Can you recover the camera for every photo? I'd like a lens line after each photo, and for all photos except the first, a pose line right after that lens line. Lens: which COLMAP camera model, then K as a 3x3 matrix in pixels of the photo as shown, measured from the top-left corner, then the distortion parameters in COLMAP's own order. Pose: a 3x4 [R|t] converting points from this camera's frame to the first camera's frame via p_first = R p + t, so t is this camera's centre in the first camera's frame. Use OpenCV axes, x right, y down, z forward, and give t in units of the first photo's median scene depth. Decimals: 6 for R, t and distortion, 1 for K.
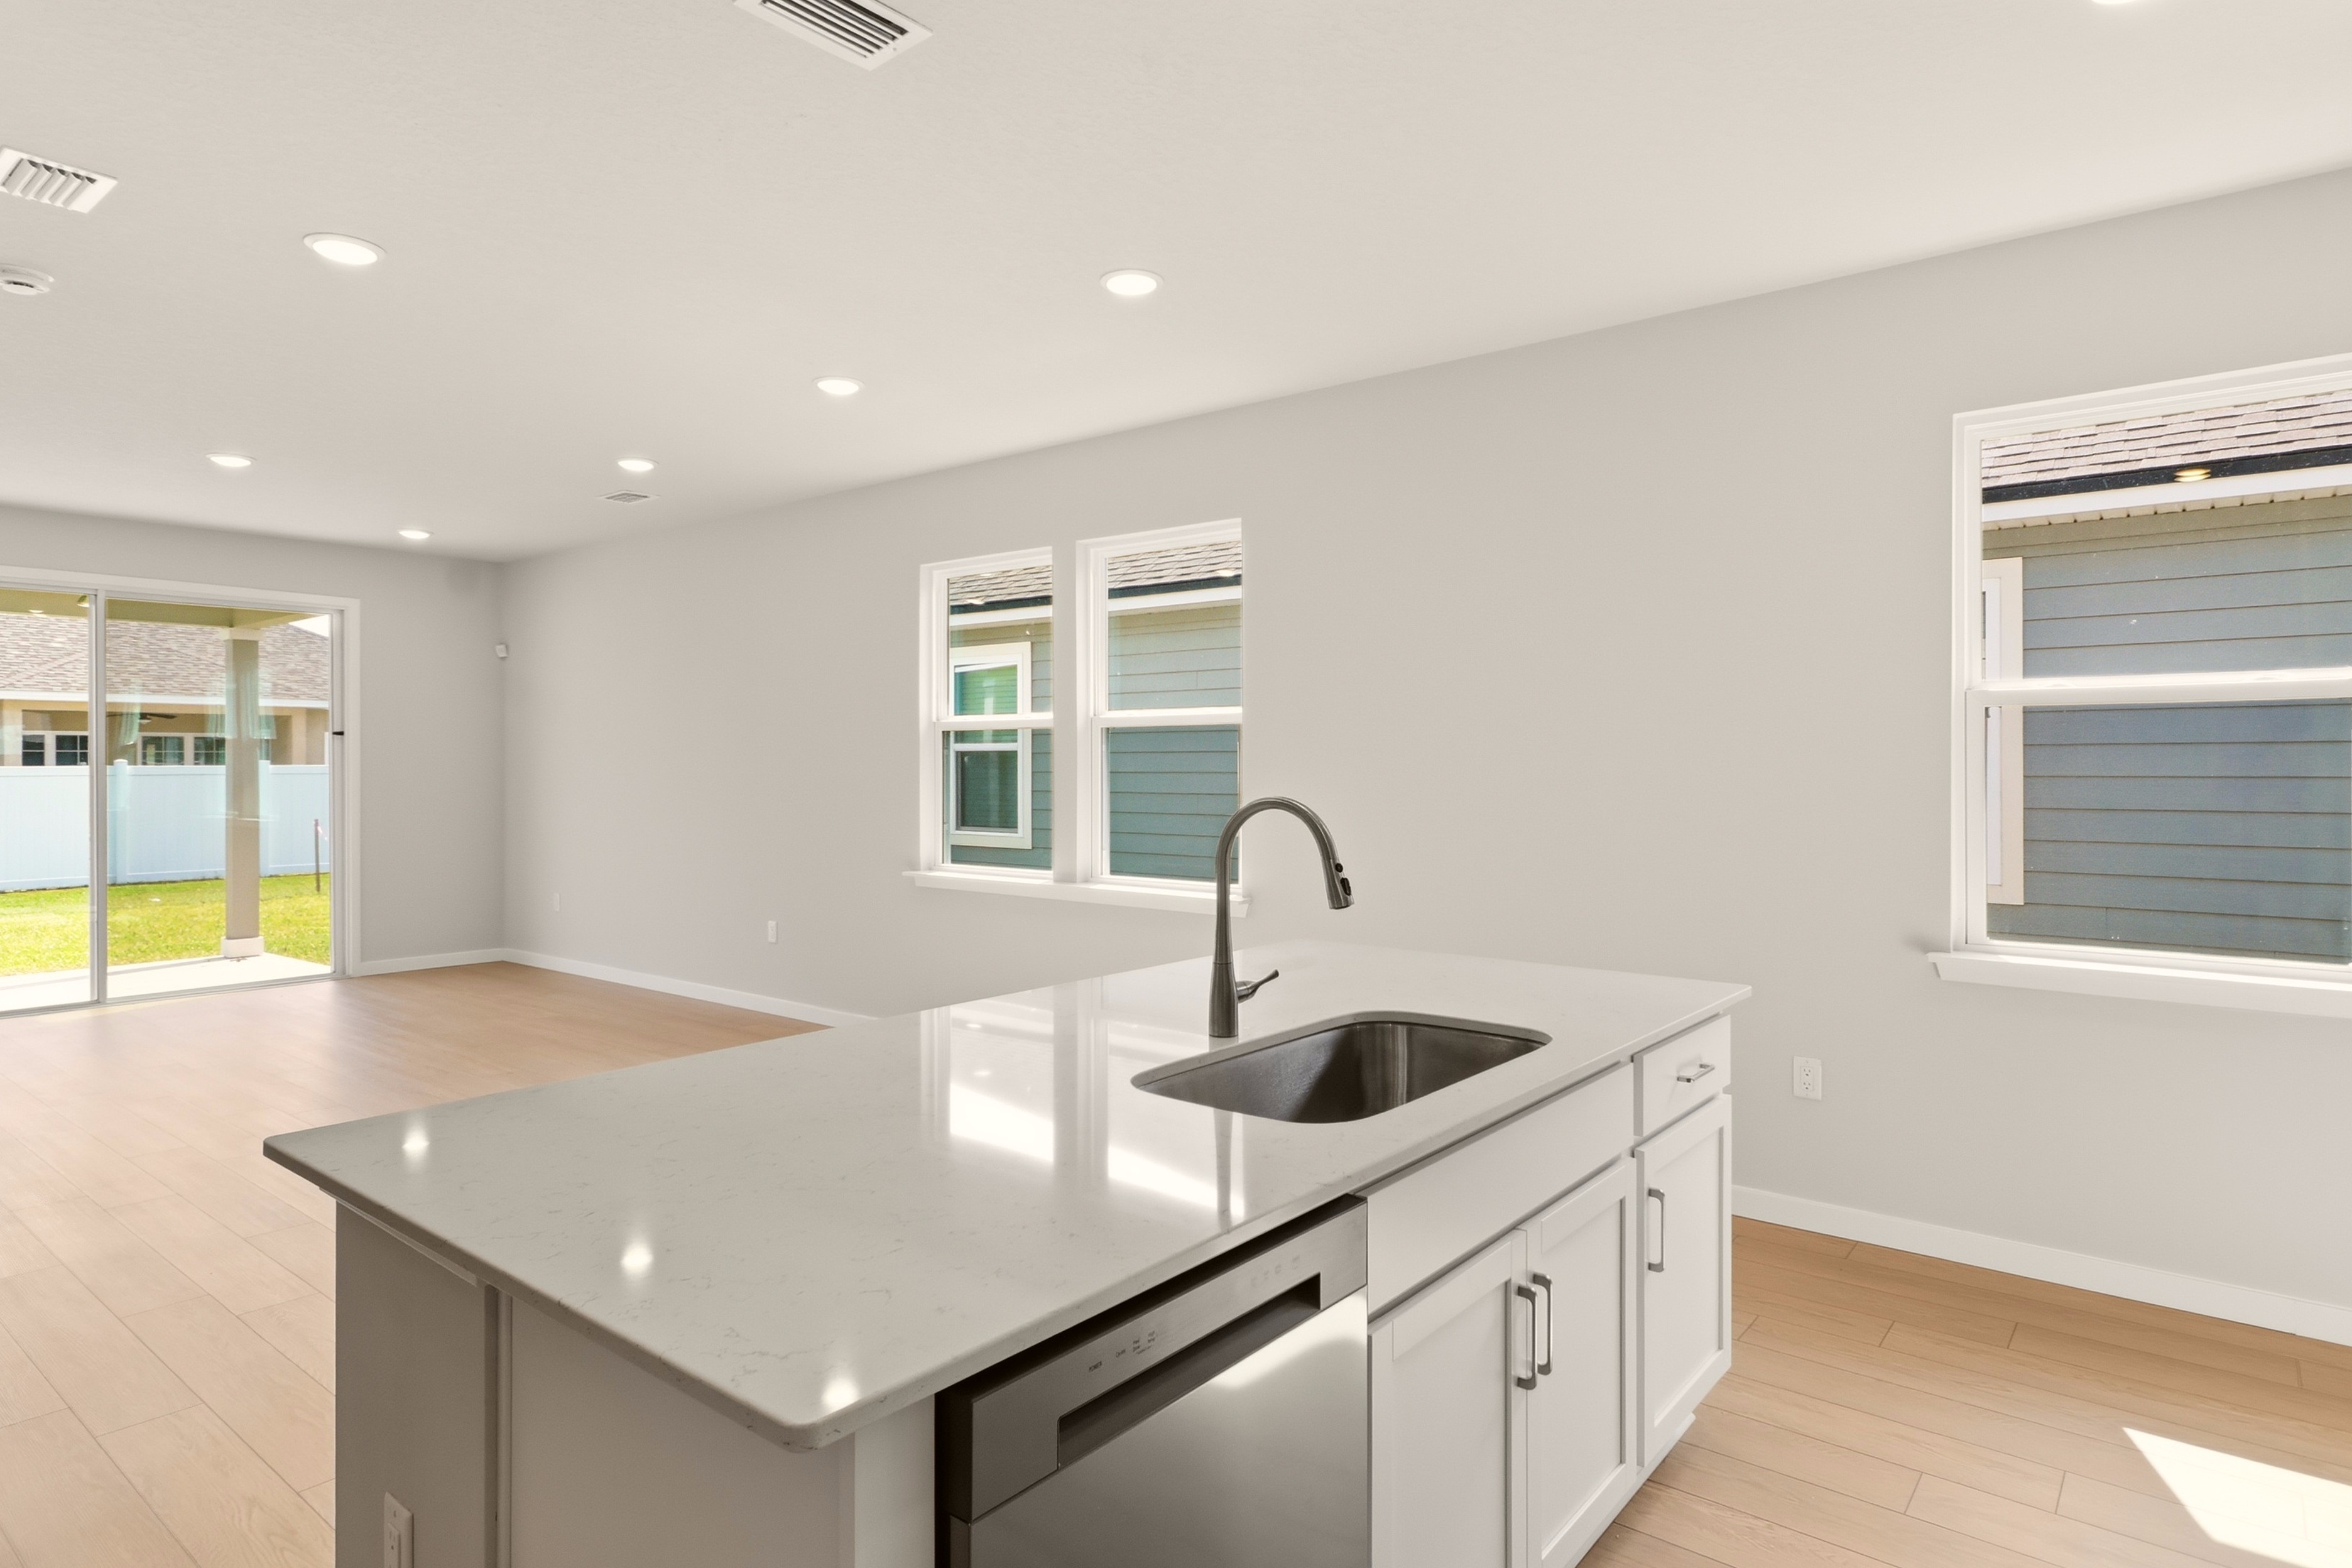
lens RADIAL K [[1290.5, 0, 1192.0], [0, 1290.5, 767.3], [0, 0, 1]] dist [0.006220, -0.002406]
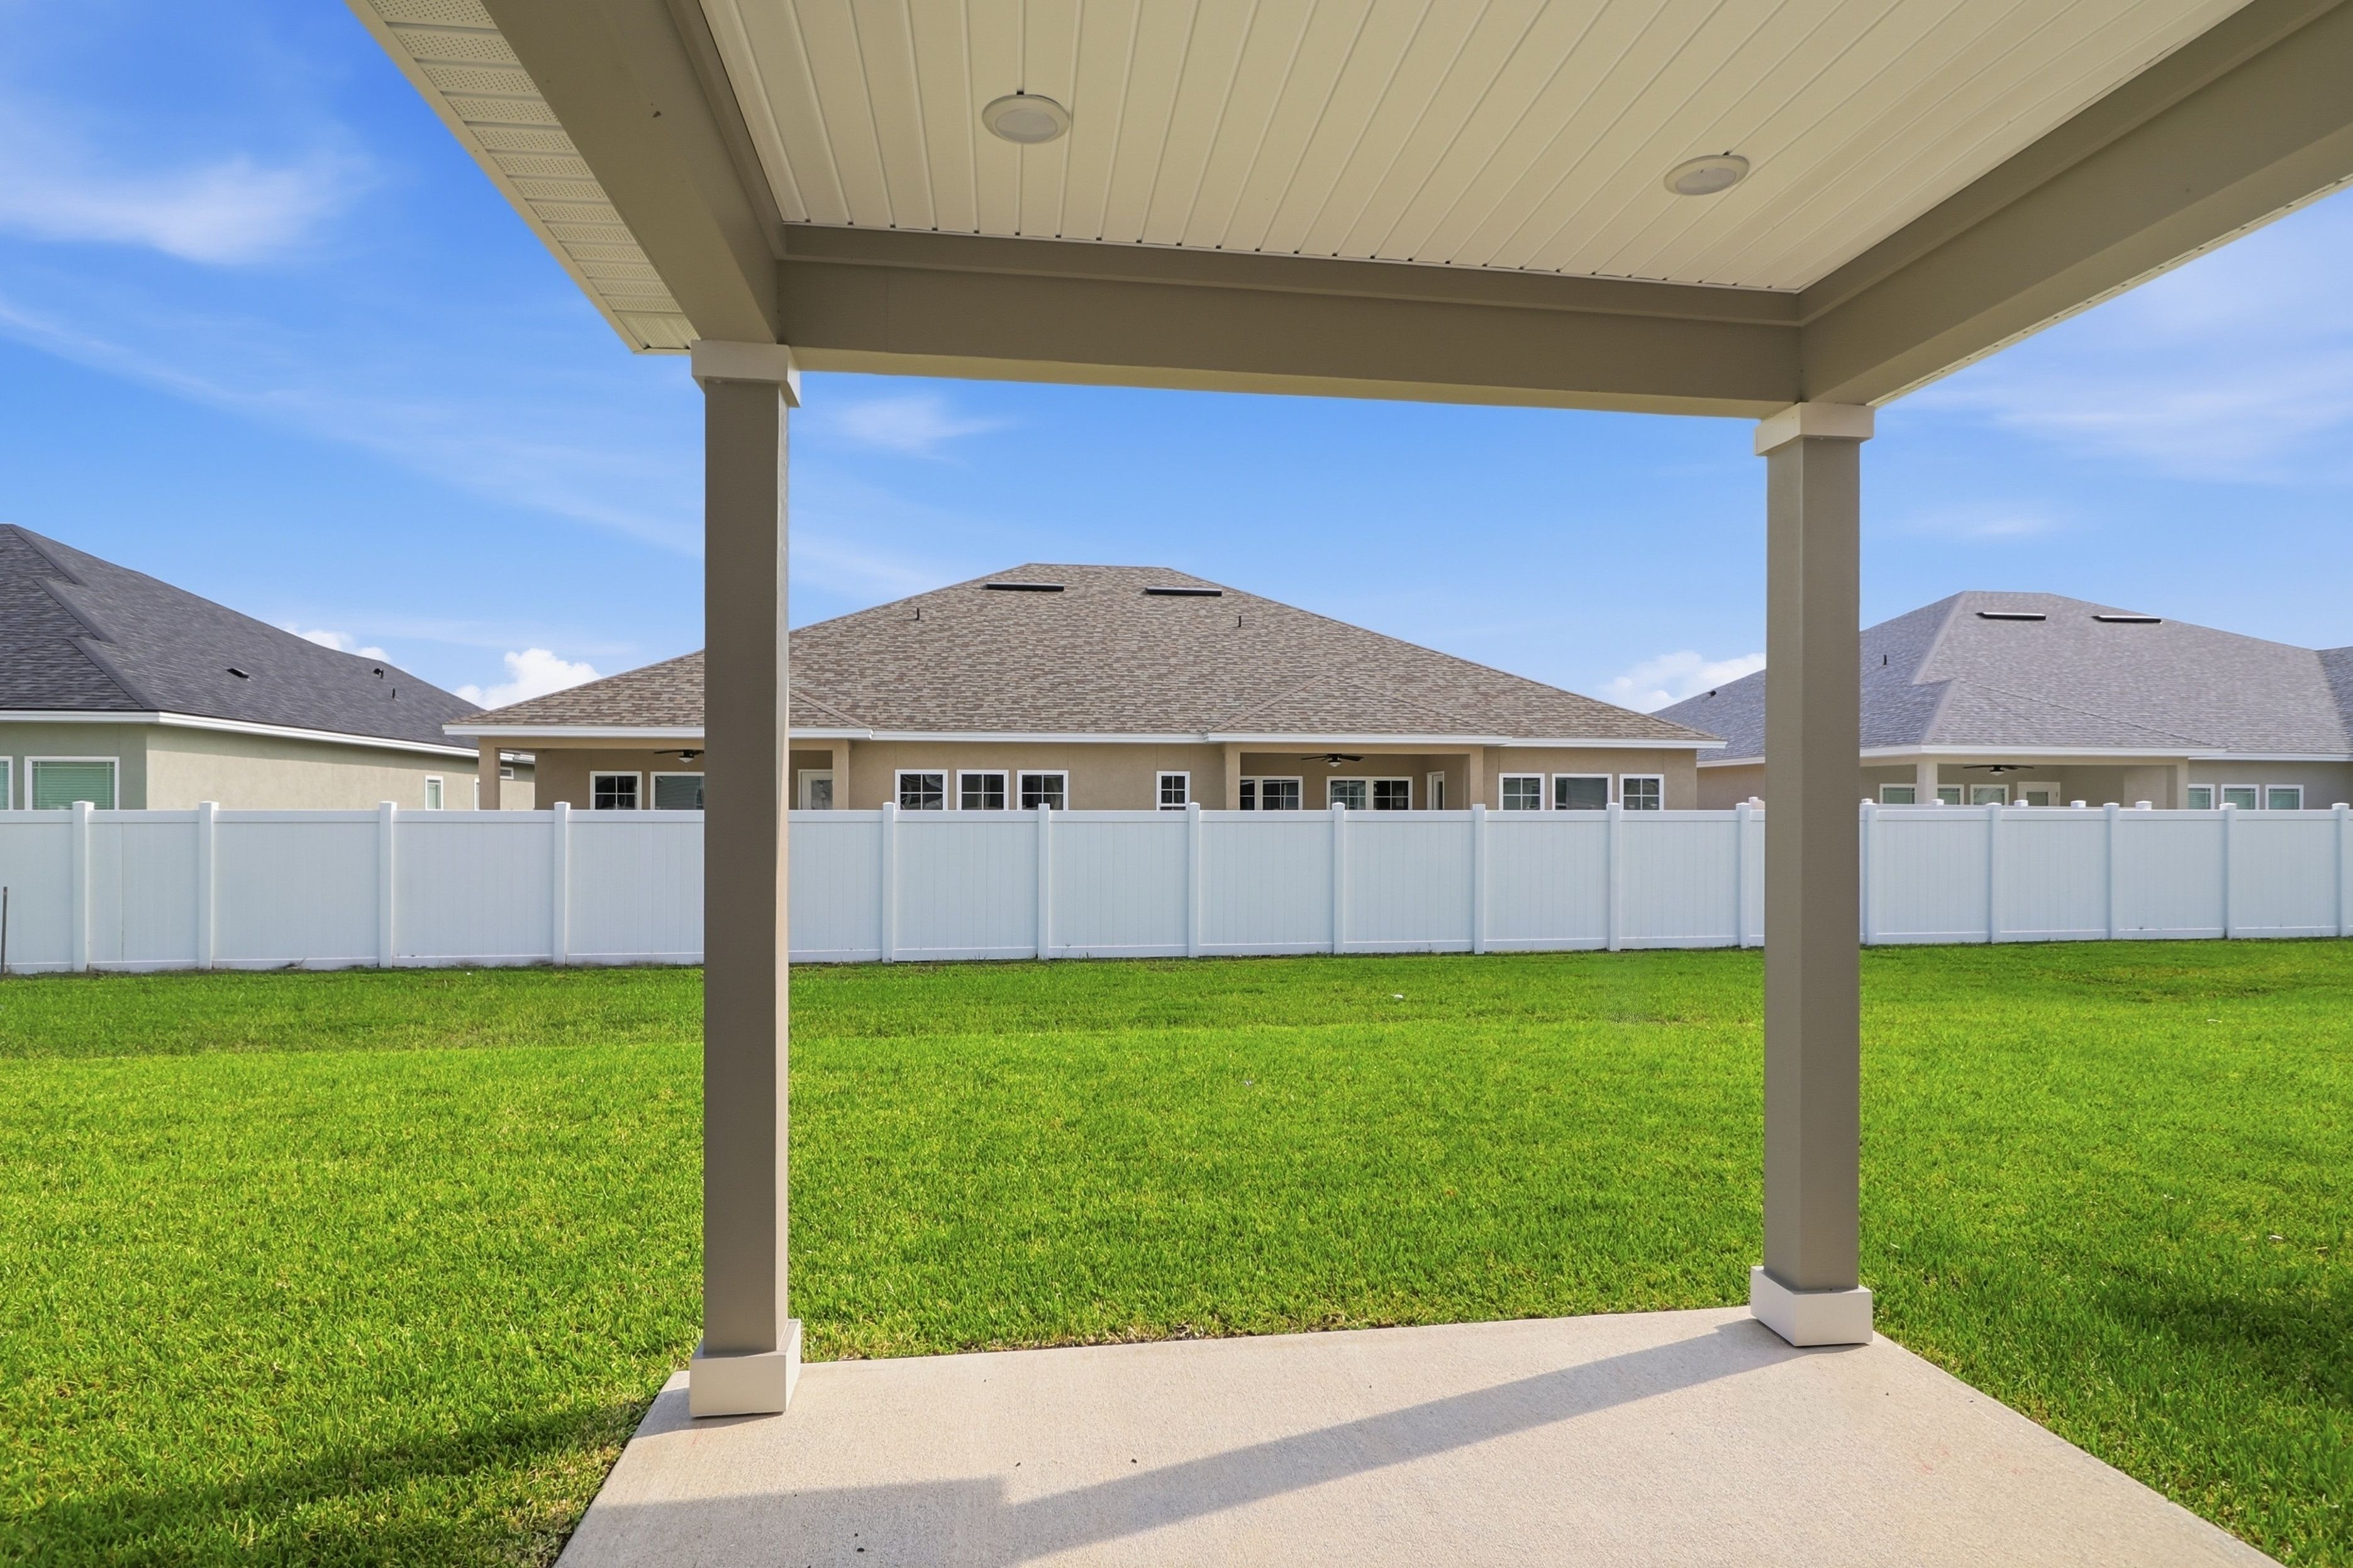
lens RADIAL K [[1305.5, 0, 1189.1], [0, 1305.5, 806.7], [0, 0, 1]] dist [0.002245, -0.000477]
pose [[0.726660, -0.001653, -0.686995, -0.626324], [-0.003684, 0.999973, -0.006303, 0.003925], [0.686987, 0.007111, 0.726634, 0.636491]]
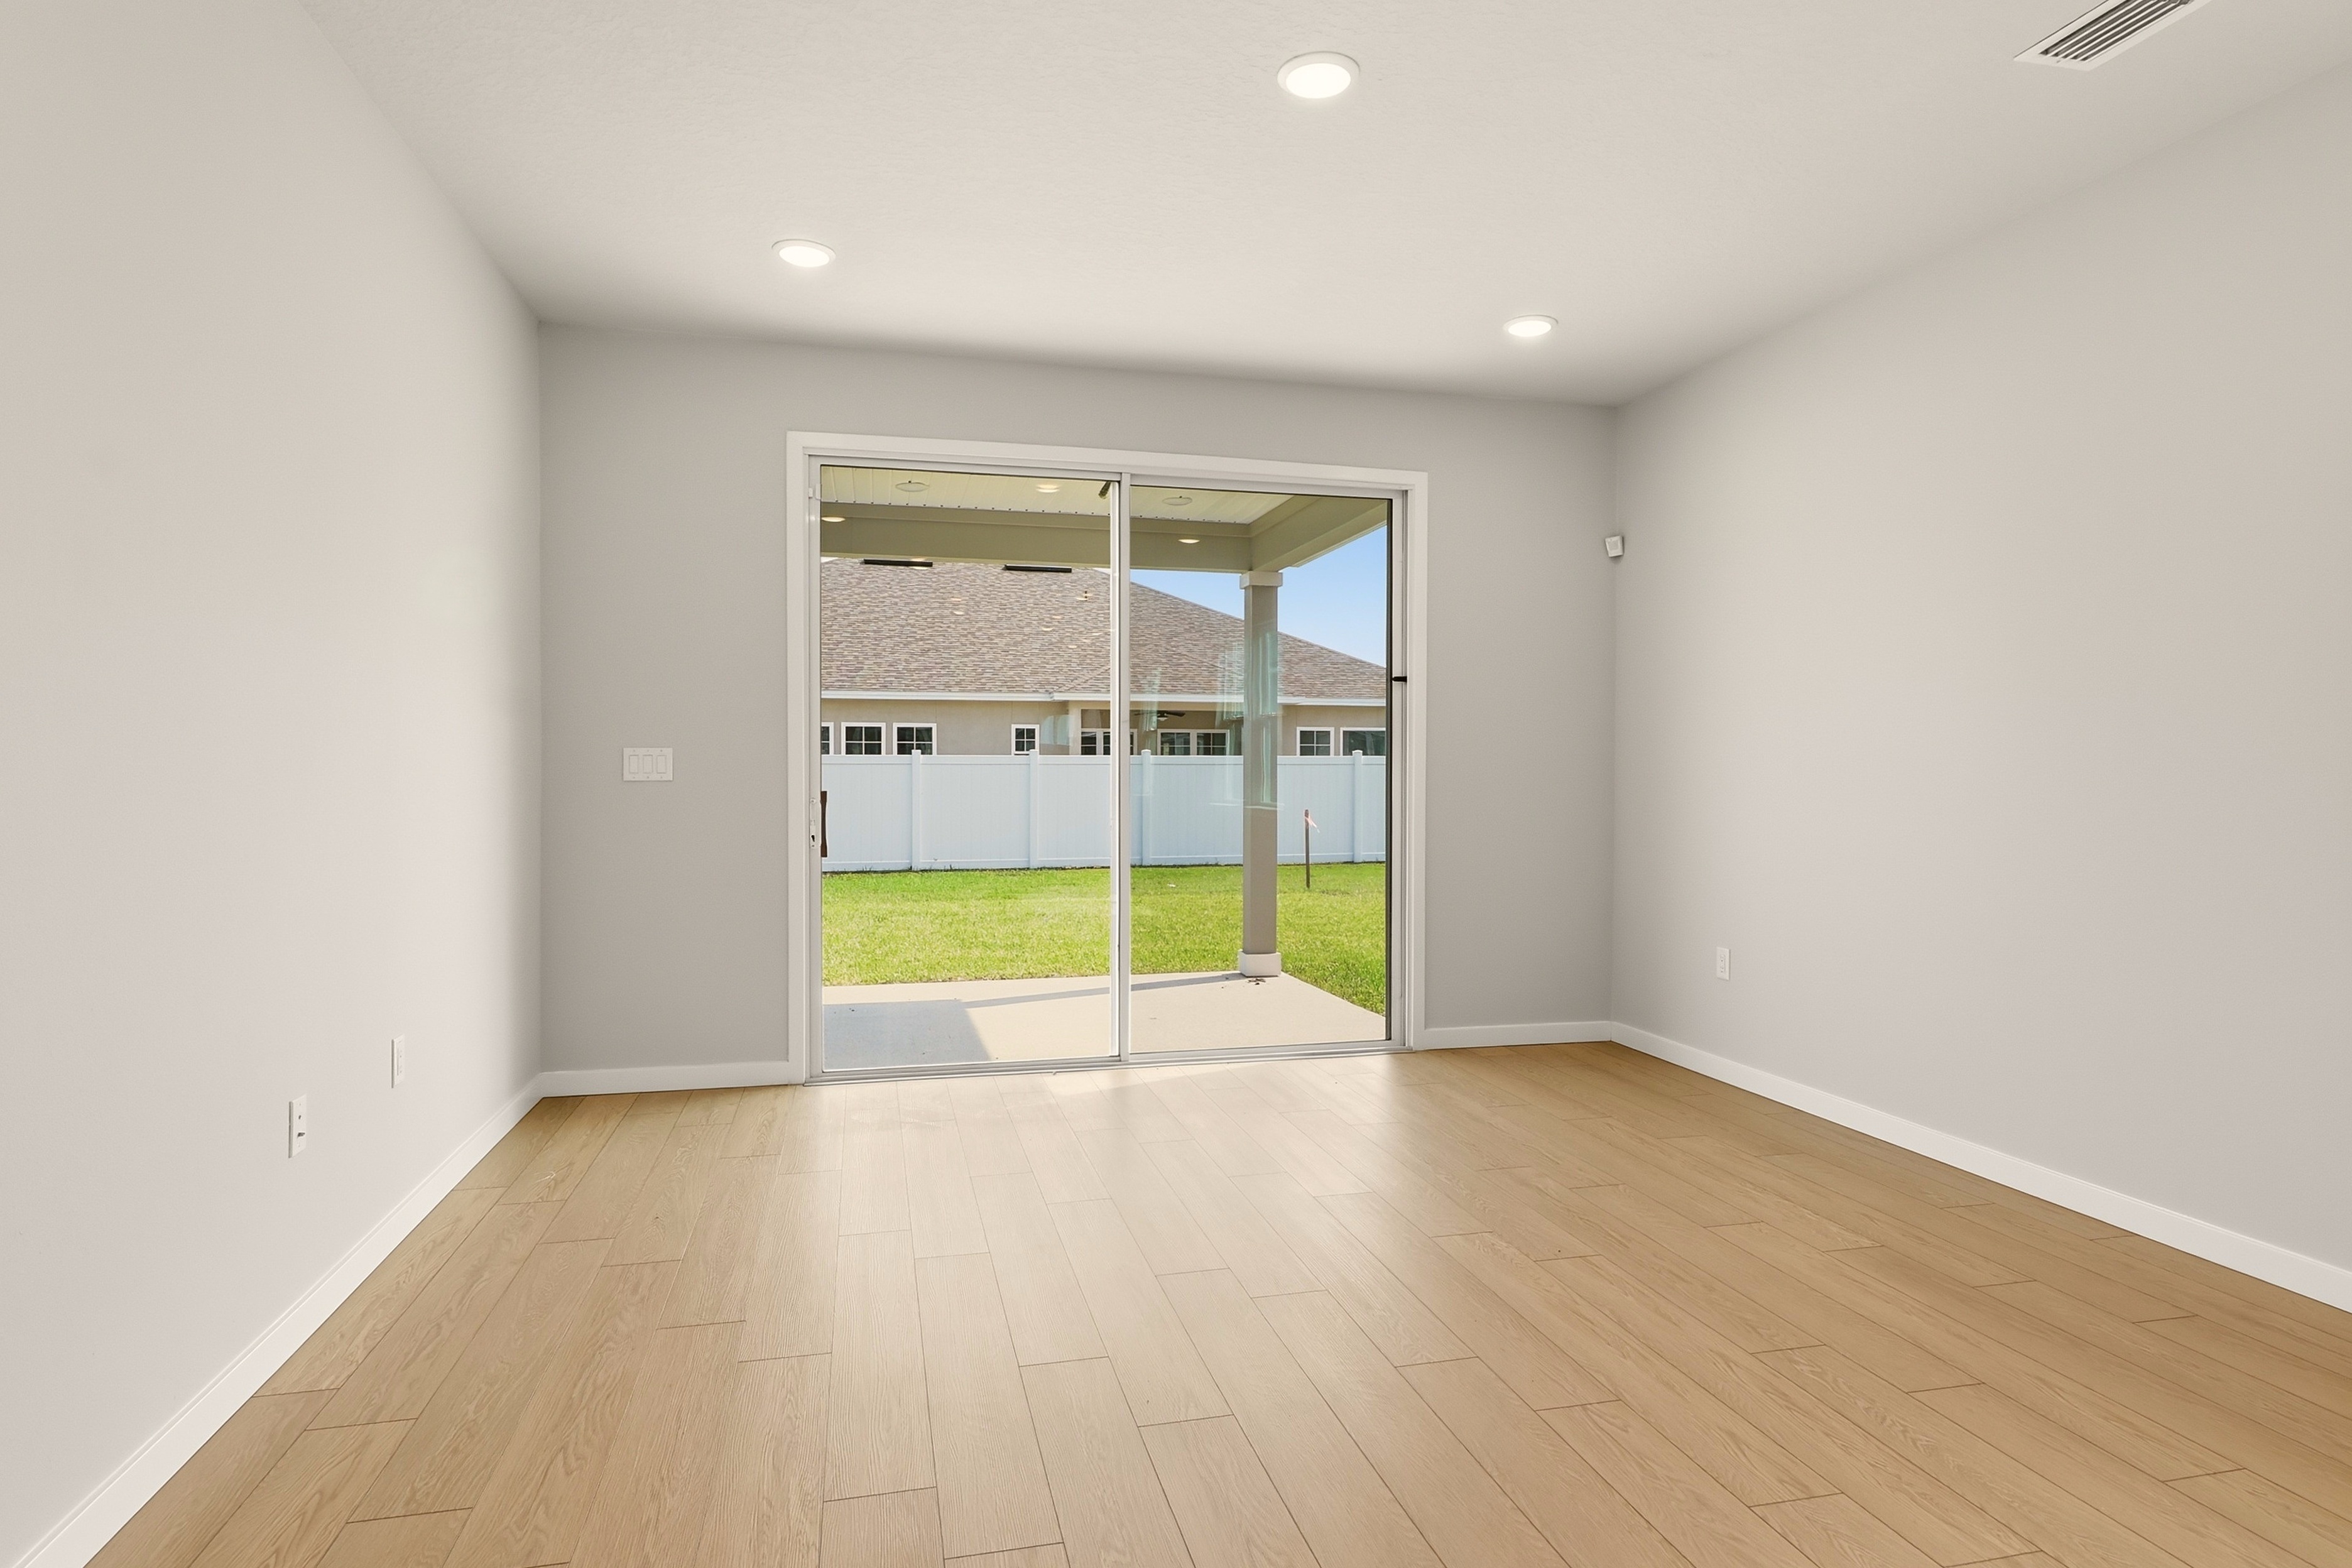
lens RADIAL K [[1290.5, 0, 1192.0], [0, 1290.5, 767.3], [0, 0, 1]] dist [0.006220, -0.002406]
pose [[0.792281, 0.003661, -0.610145, -0.278079], [-0.004076, 0.999991, 0.000707, 0.014938], [0.610143, 0.001927, 0.792289, 0.337888]]
